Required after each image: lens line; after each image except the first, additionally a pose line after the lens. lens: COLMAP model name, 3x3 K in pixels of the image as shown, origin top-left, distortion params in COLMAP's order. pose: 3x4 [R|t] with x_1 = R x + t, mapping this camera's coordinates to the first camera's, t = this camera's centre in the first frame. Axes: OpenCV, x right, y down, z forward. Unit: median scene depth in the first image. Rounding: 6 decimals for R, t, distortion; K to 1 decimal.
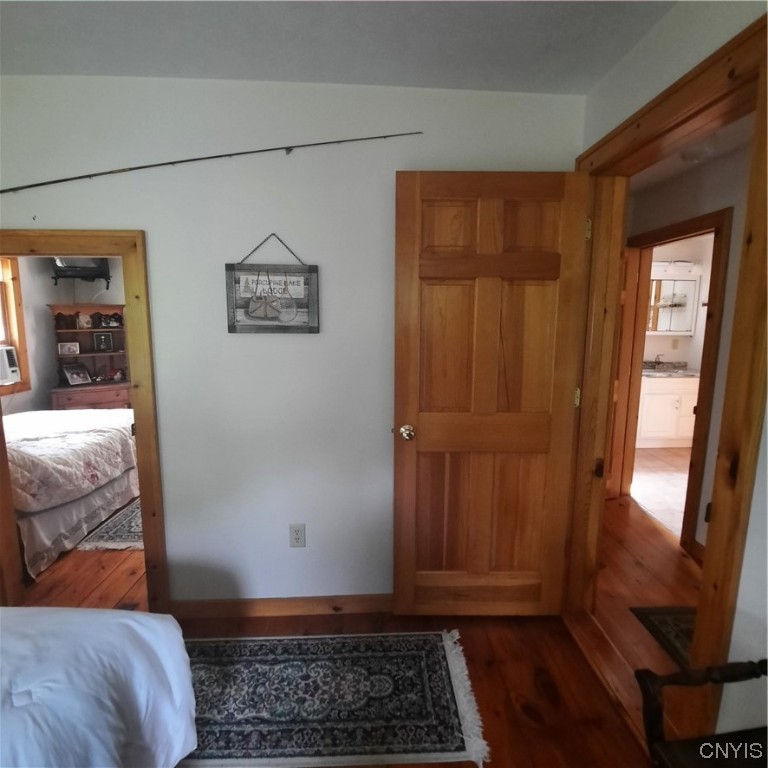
lens RADIAL K [[414.0, 0, 385.3], [0, 414.0, 377.9], [0, 0, 1]] dist [-0.009110, -0.000310]
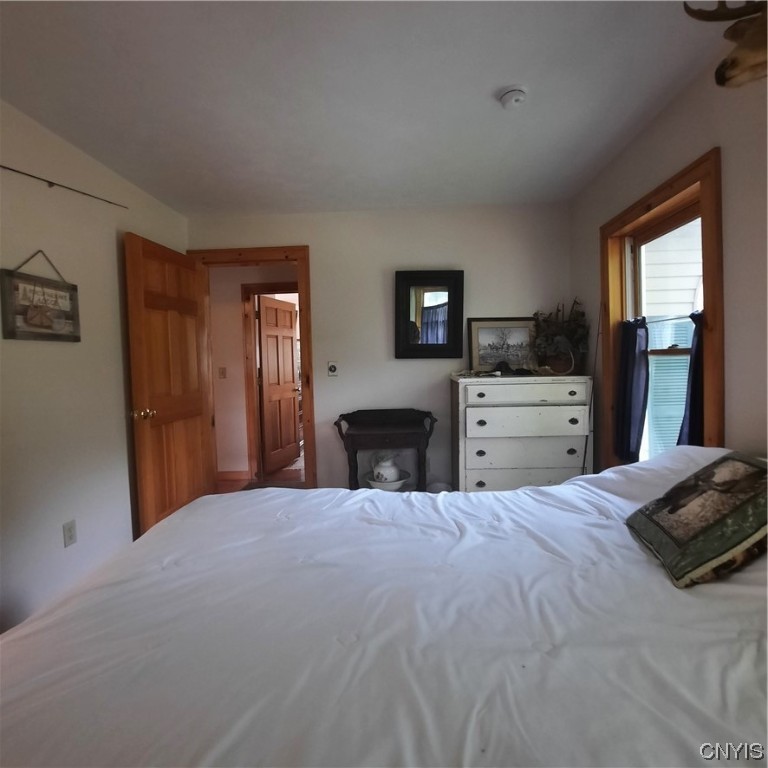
lens RADIAL K [[408.4, 0, 394.1], [0, 408.4, 371.8], [0, 0, 1]] dist [-0.016352, -0.003538]
pose [[0.066621, -0.043029, 0.996850, -1.277369], [0.168397, 0.985223, 0.031273, 0.092772], [-0.983465, 0.165783, 0.072883, 0.051363]]
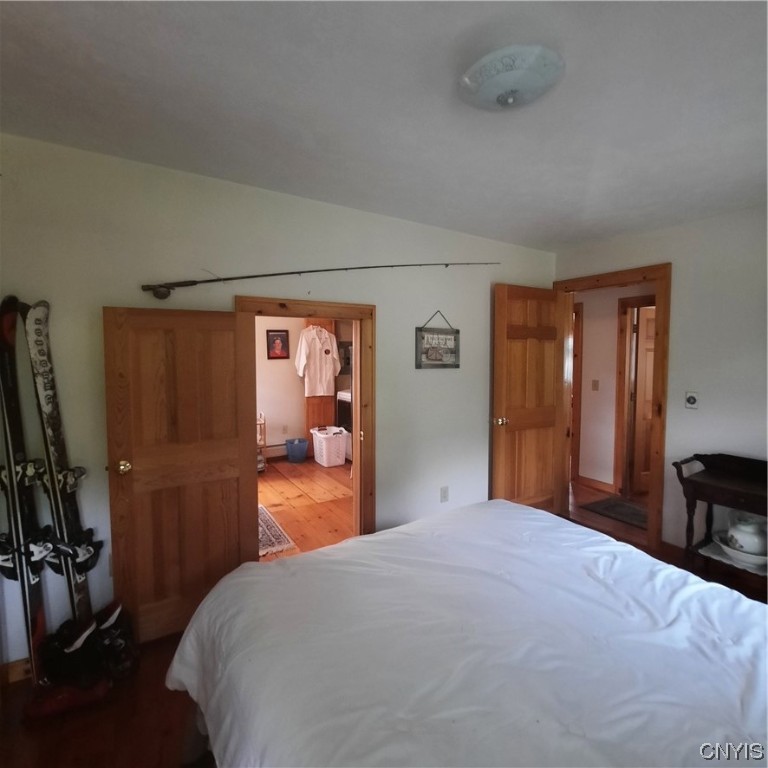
lens RADIAL K [[408.4, 0, 391.9], [0, 408.4, 372.4], [0, 0, 1]] dist [-0.016352, -0.003538]
pose [[0.867593, -0.027476, 0.496515, -1.278438], [0.072682, 0.994756, -0.071955, 0.012932], [-0.491935, 0.098516, 0.865040, -0.342148]]
